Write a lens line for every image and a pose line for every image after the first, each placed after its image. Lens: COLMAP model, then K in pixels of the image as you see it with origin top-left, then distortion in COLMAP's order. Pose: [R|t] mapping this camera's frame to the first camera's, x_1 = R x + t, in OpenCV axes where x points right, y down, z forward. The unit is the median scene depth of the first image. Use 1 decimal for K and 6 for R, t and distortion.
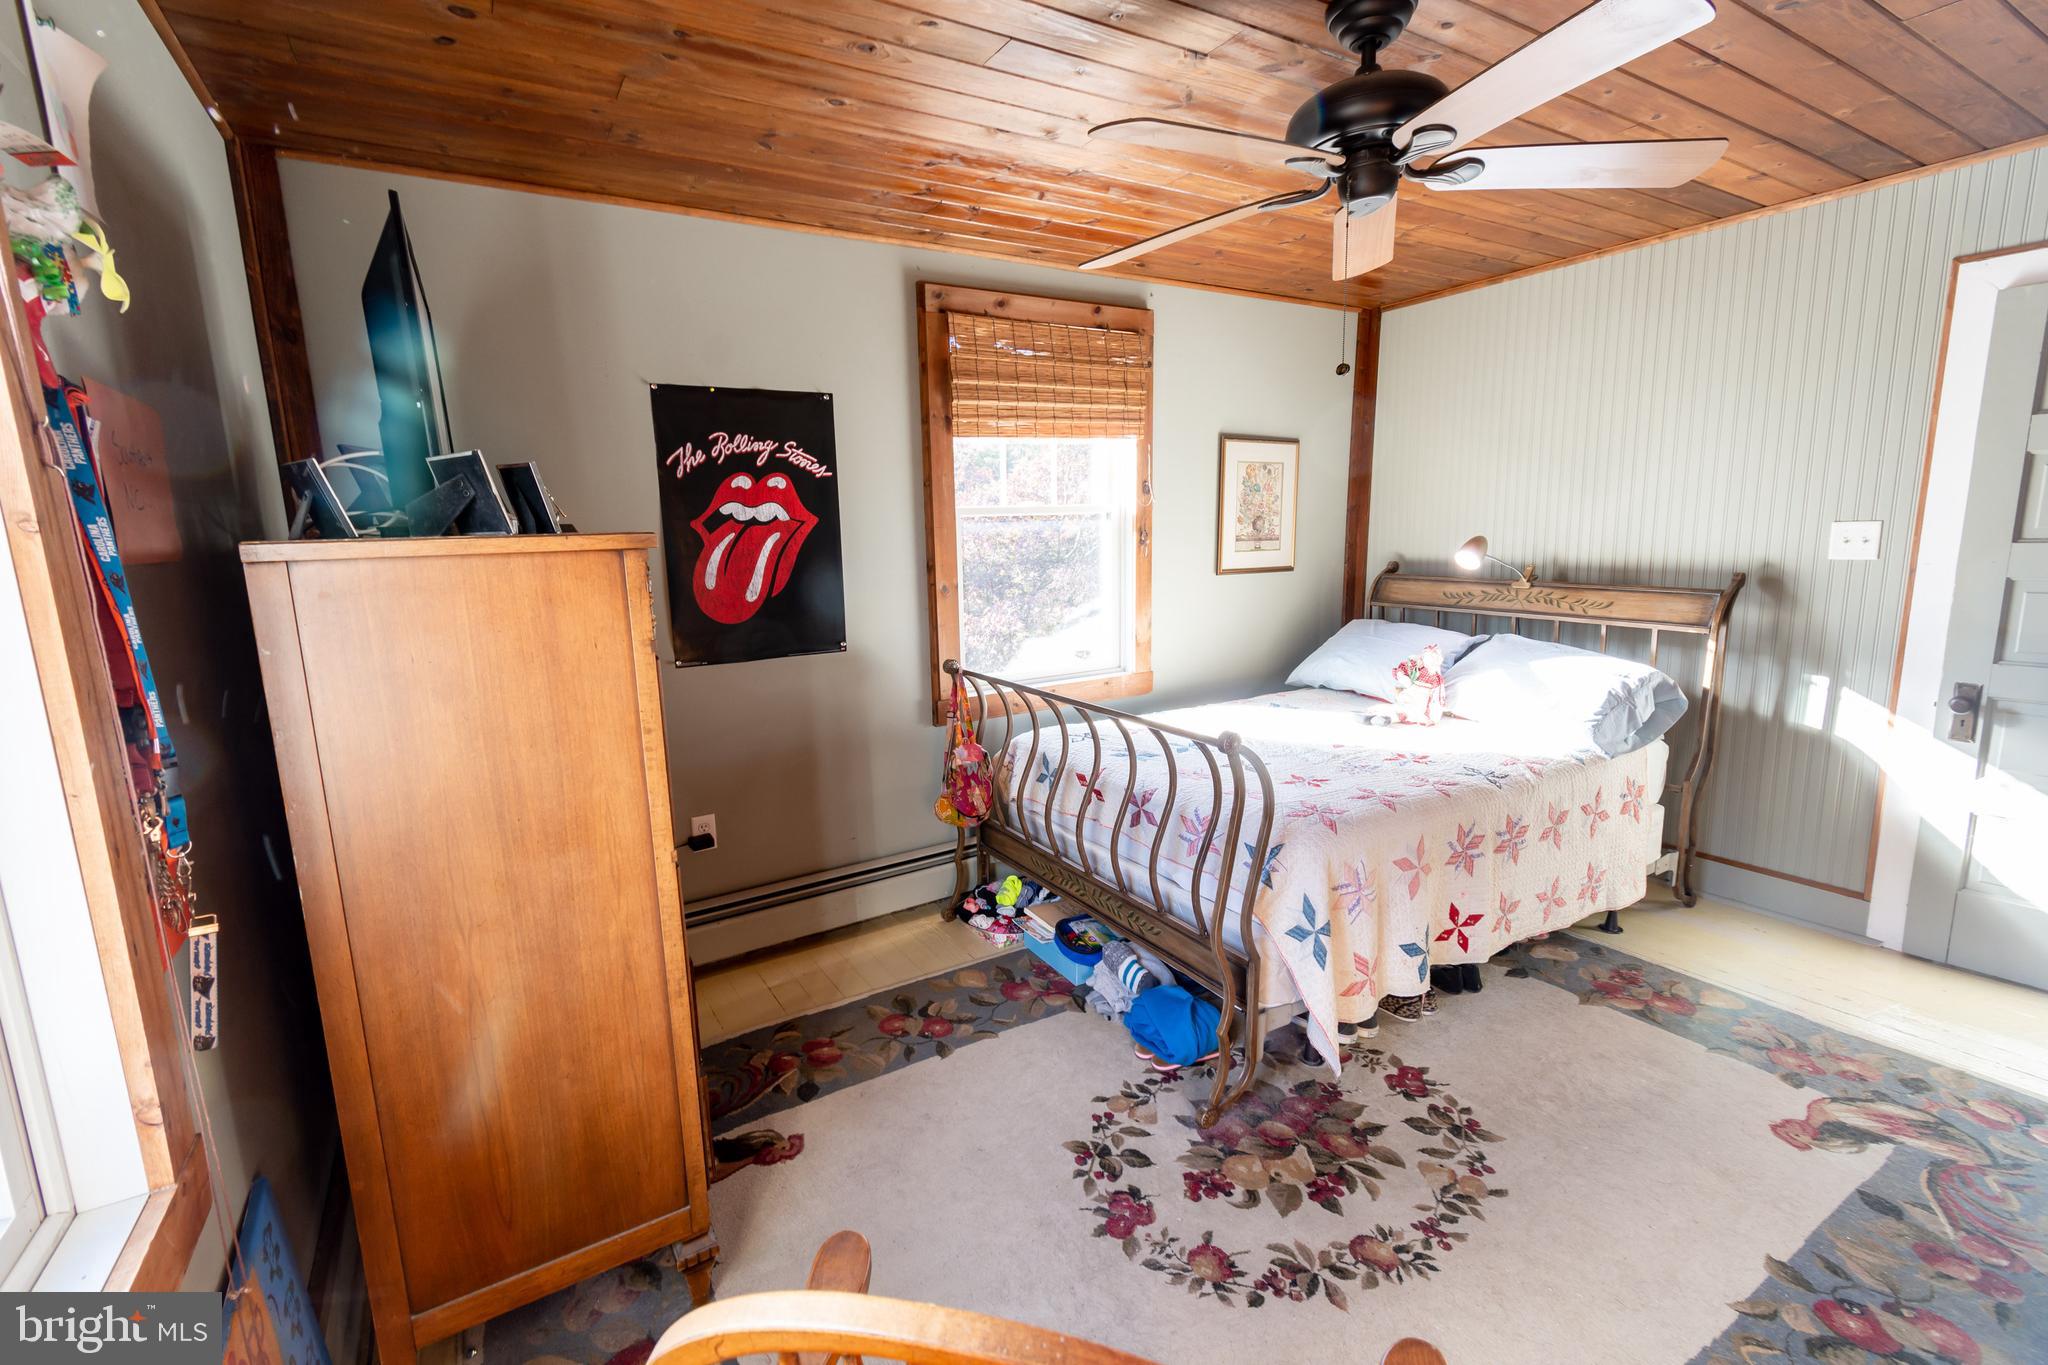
lens RADIAL K [[905.5, 0, 1027.4], [0, 905.5, 680.5], [0, 0, 1]] dist [0.001928, -0.000491]
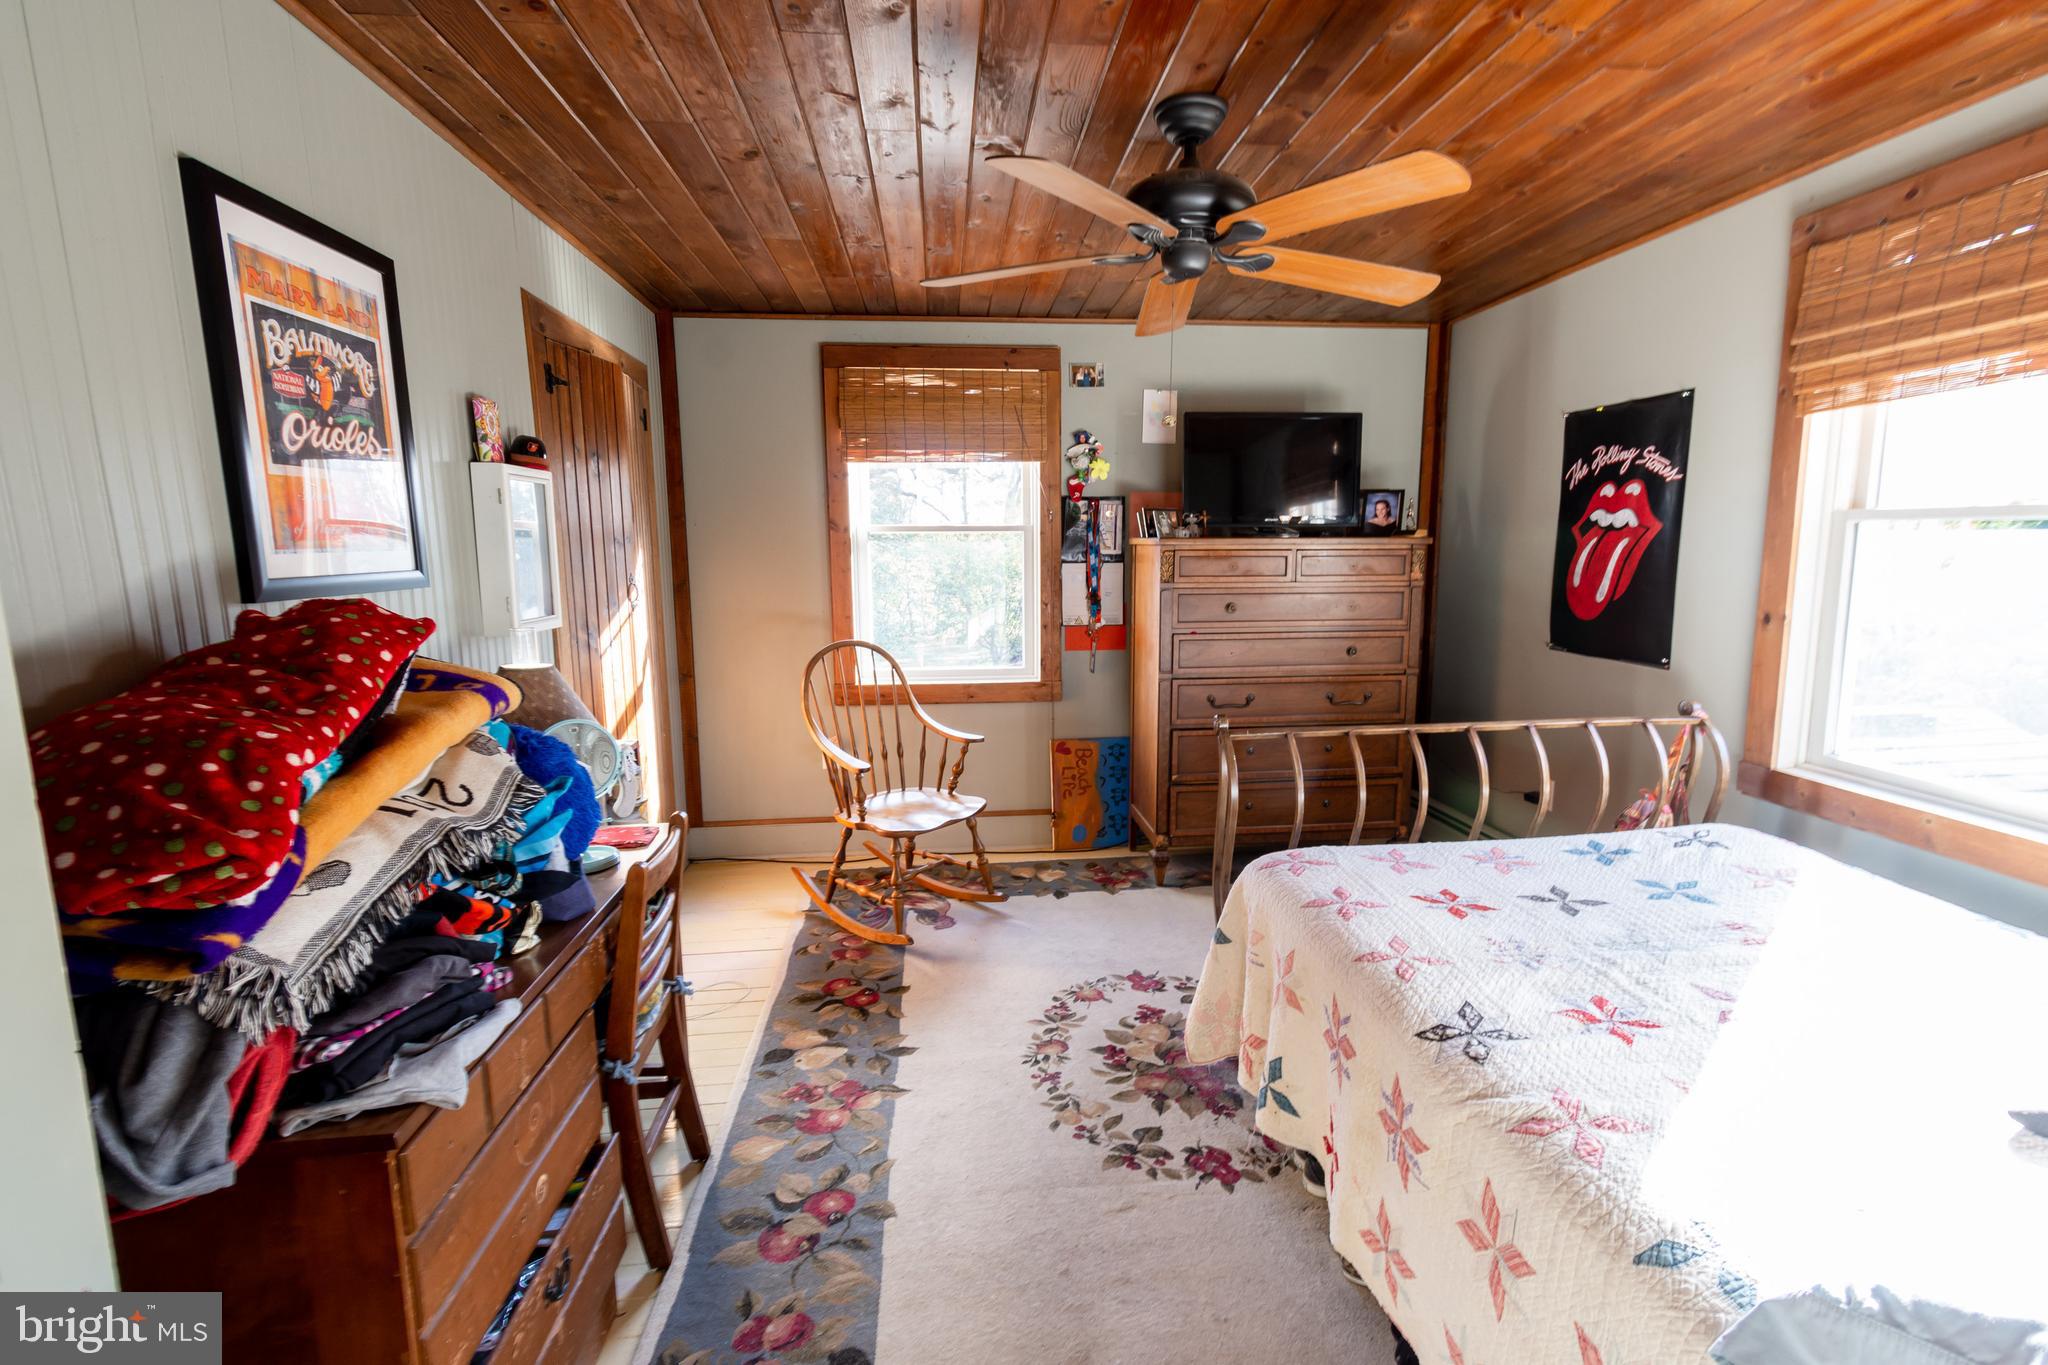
lens RADIAL K [[905.5, 0, 1027.4], [0, 905.5, 680.5], [0, 0, 1]] dist [0.001928, -0.000491]
pose [[-0.432463, 0.168585, -0.885751, 1.001840], [-0.135205, 0.959133, 0.248565, -0.182054], [0.891457, 0.227253, -0.391996, 0.883388]]
